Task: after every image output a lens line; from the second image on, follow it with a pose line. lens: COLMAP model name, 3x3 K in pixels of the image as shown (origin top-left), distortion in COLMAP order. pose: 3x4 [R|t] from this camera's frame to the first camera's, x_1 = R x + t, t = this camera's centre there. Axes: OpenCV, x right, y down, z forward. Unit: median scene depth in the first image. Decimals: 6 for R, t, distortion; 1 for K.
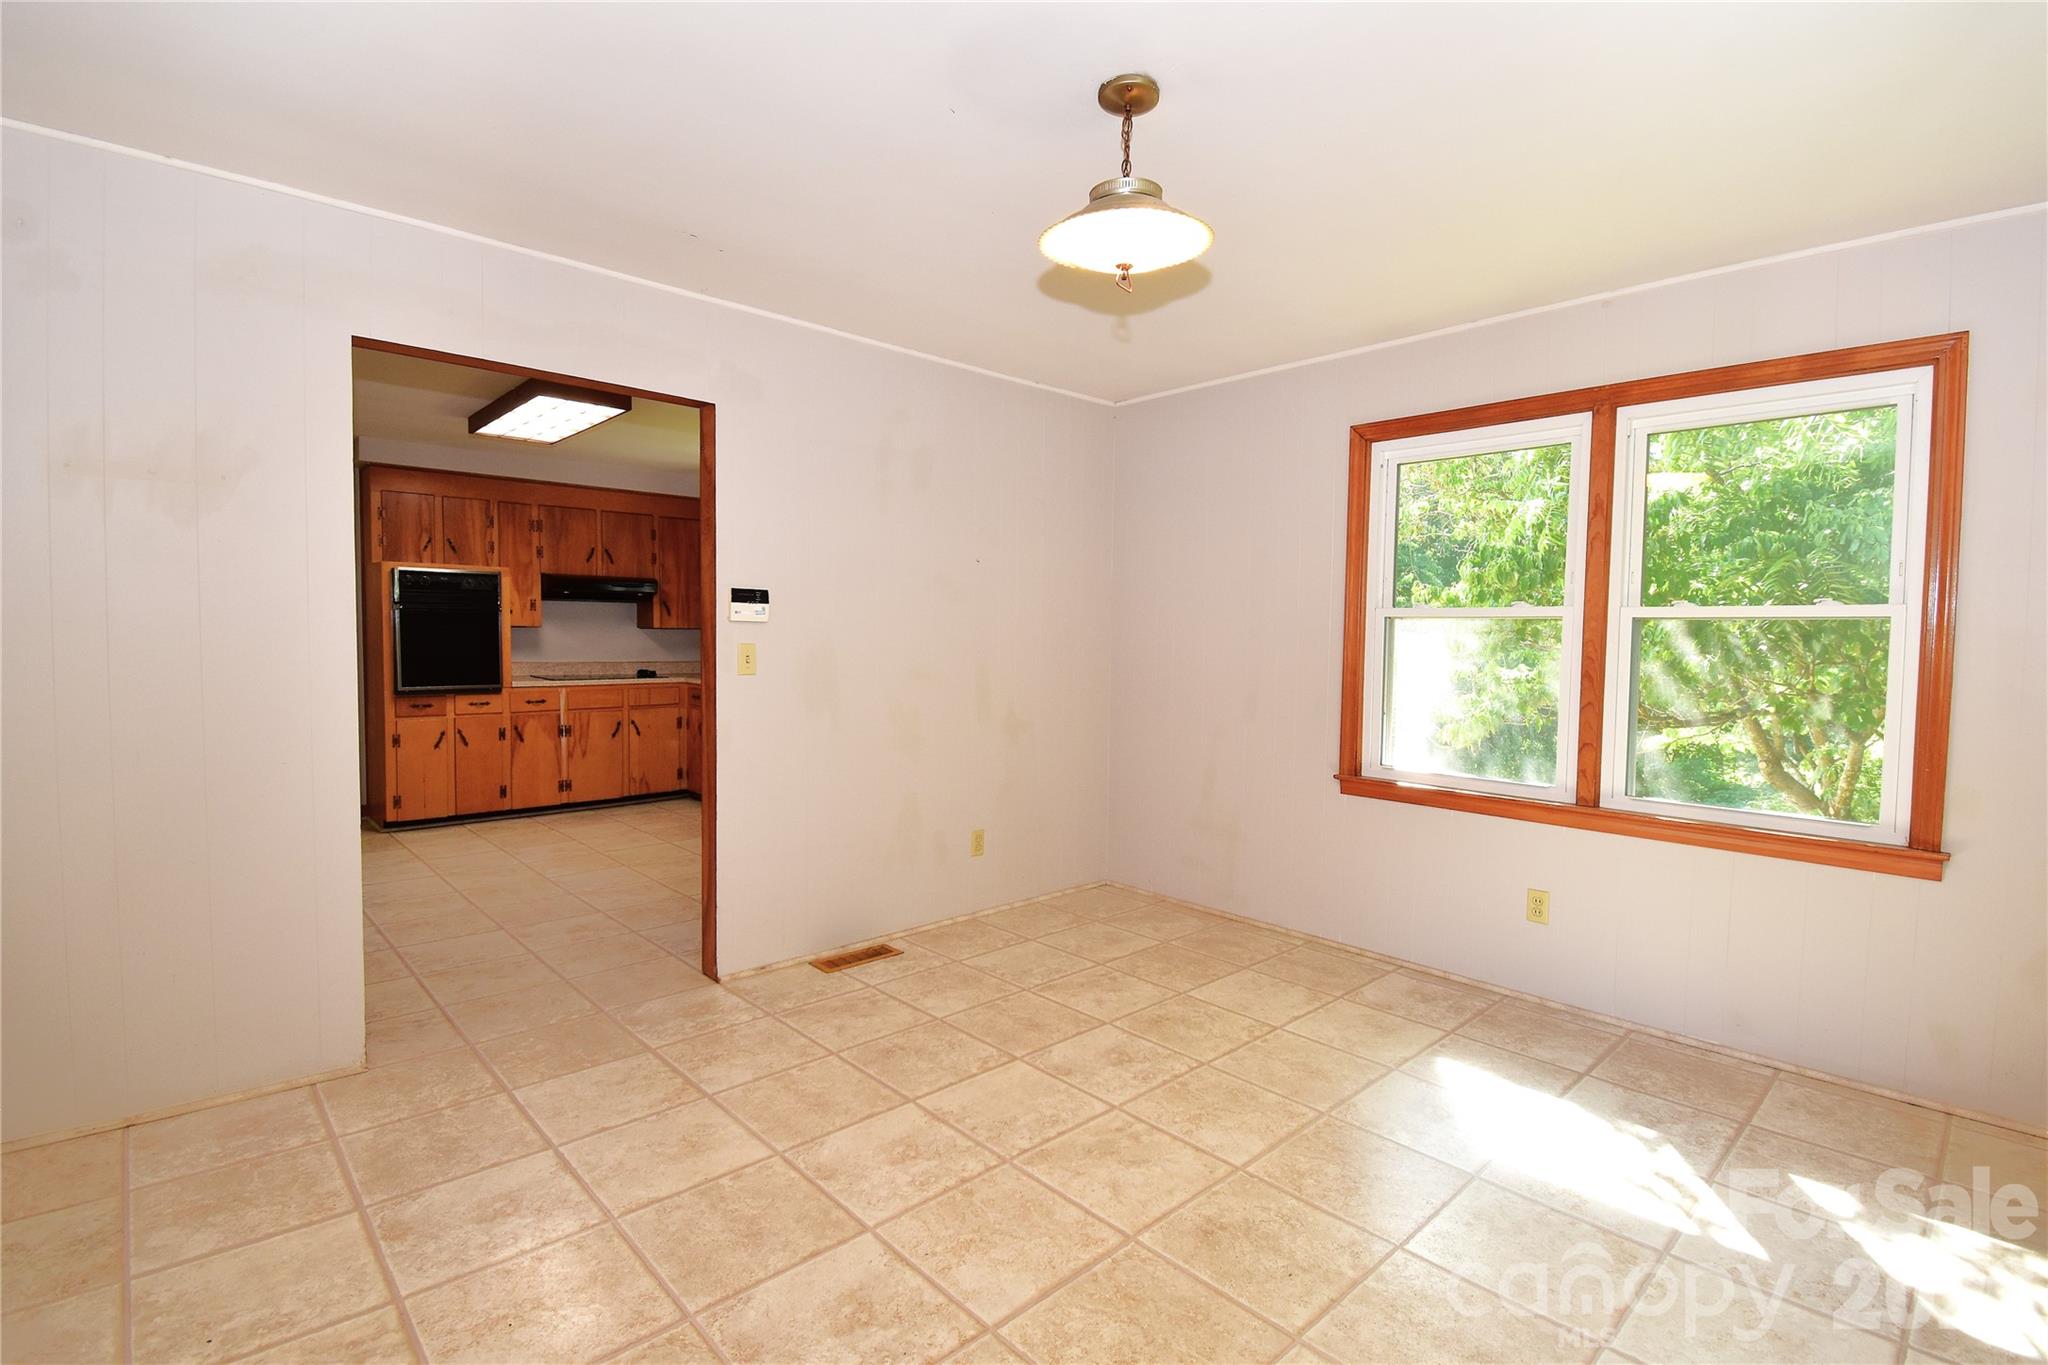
lens RADIAL K [[948.7, 0, 1024.0], [0, 948.7, 682.5], [0, 0, 1]] dist [0.029481, -0.034444]
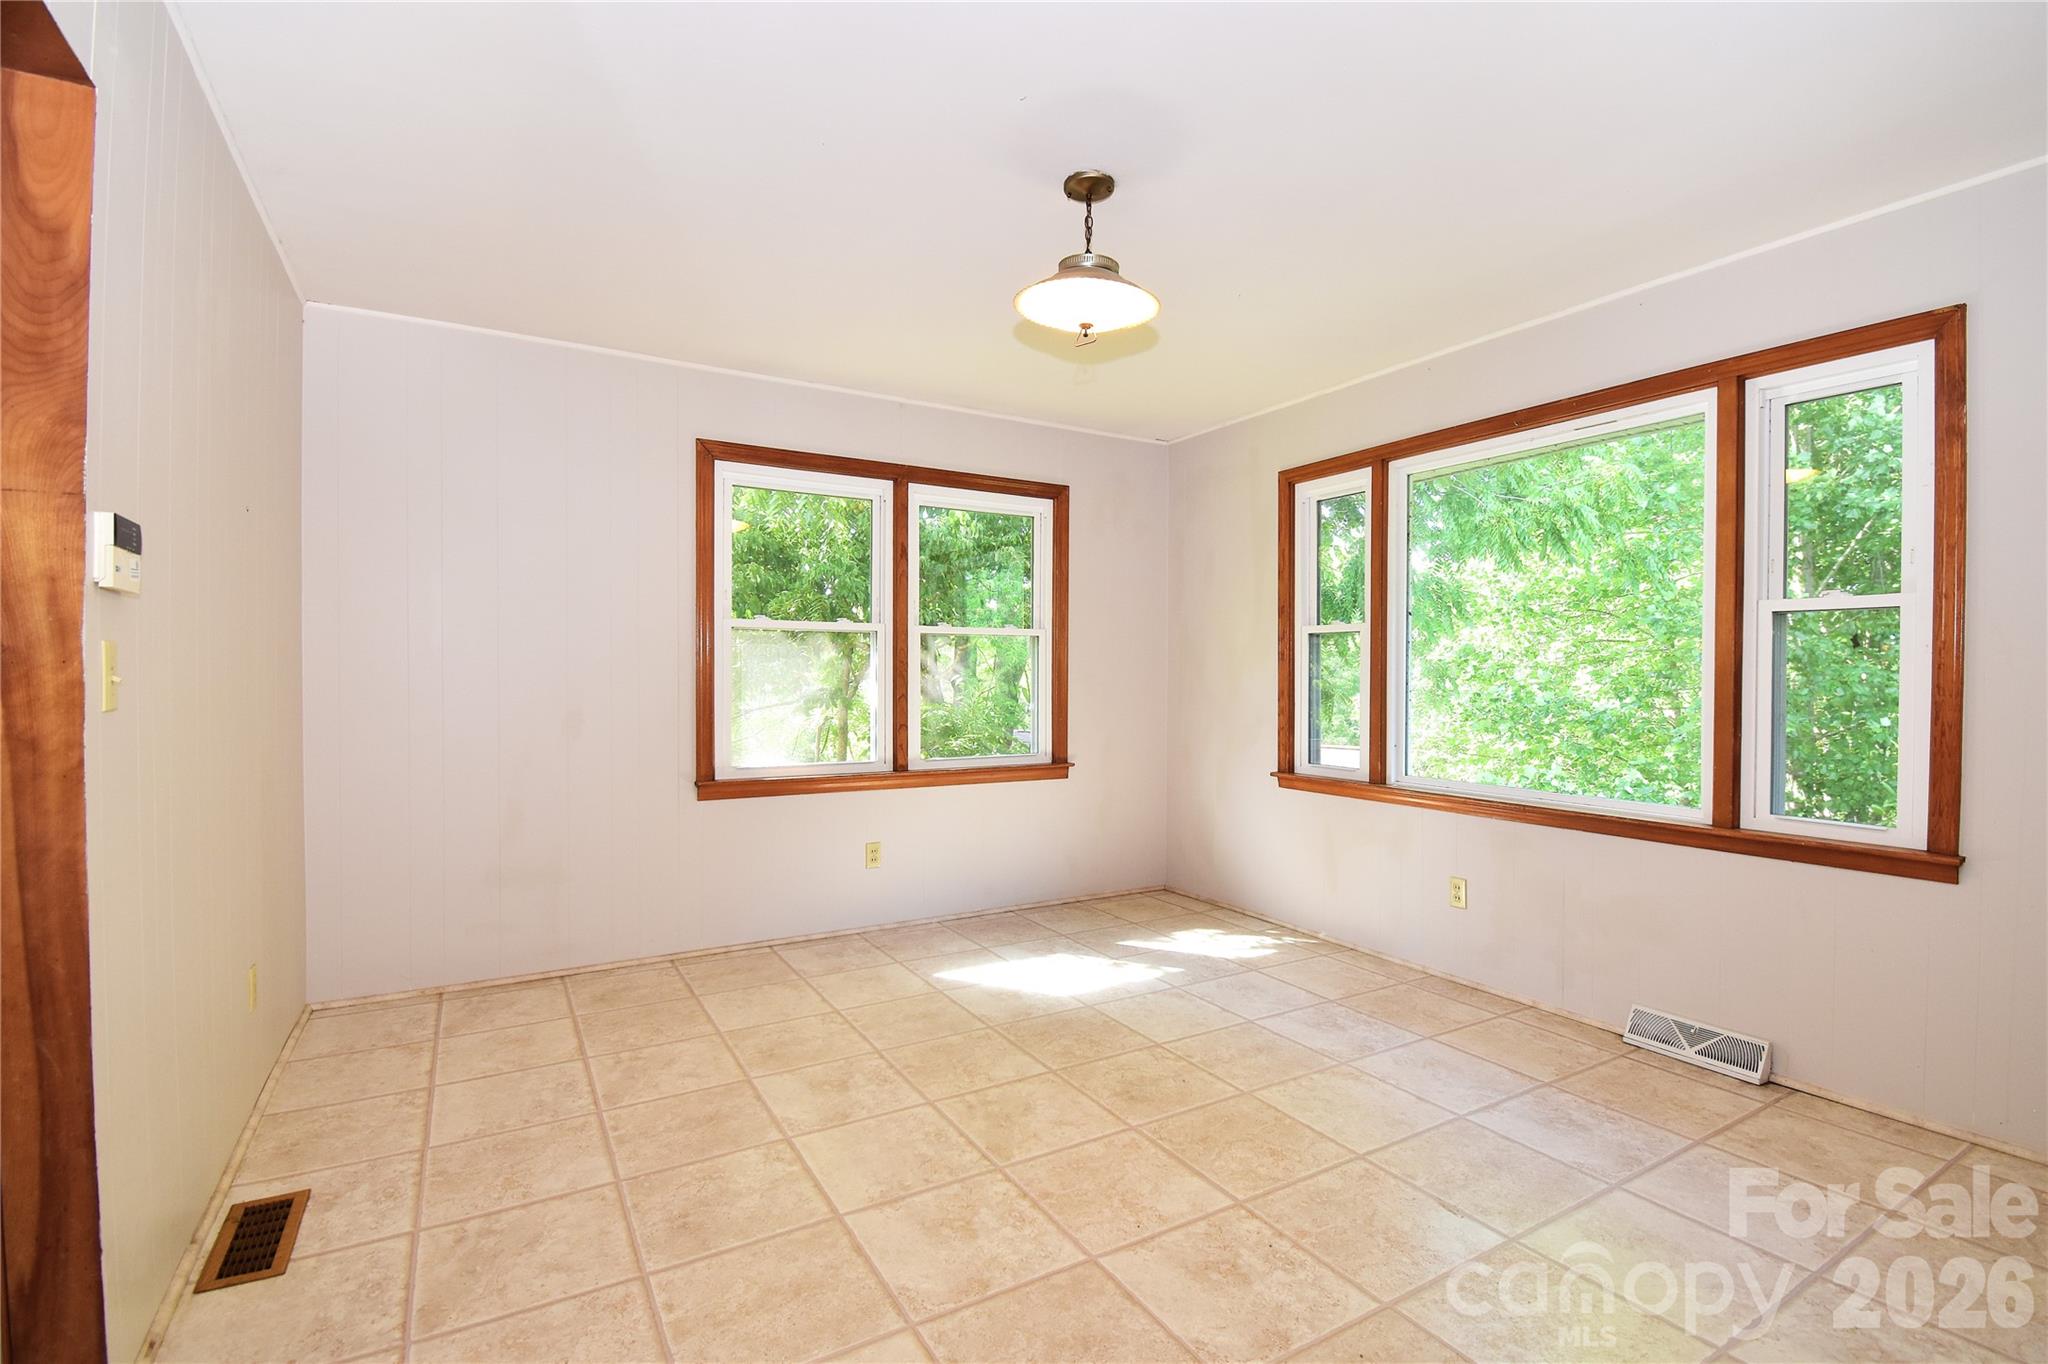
lens RADIAL K [[948.7, 0, 1024.0], [0, 948.7, 682.0], [0, 0, 1]] dist [0.029481, -0.034444]
pose [[0.210829, -0.022991, 0.977253, -1.167840], [0.047300, 0.998792, 0.013293, -0.011656], [-0.976378, 0.043421, 0.211662, 0.907775]]
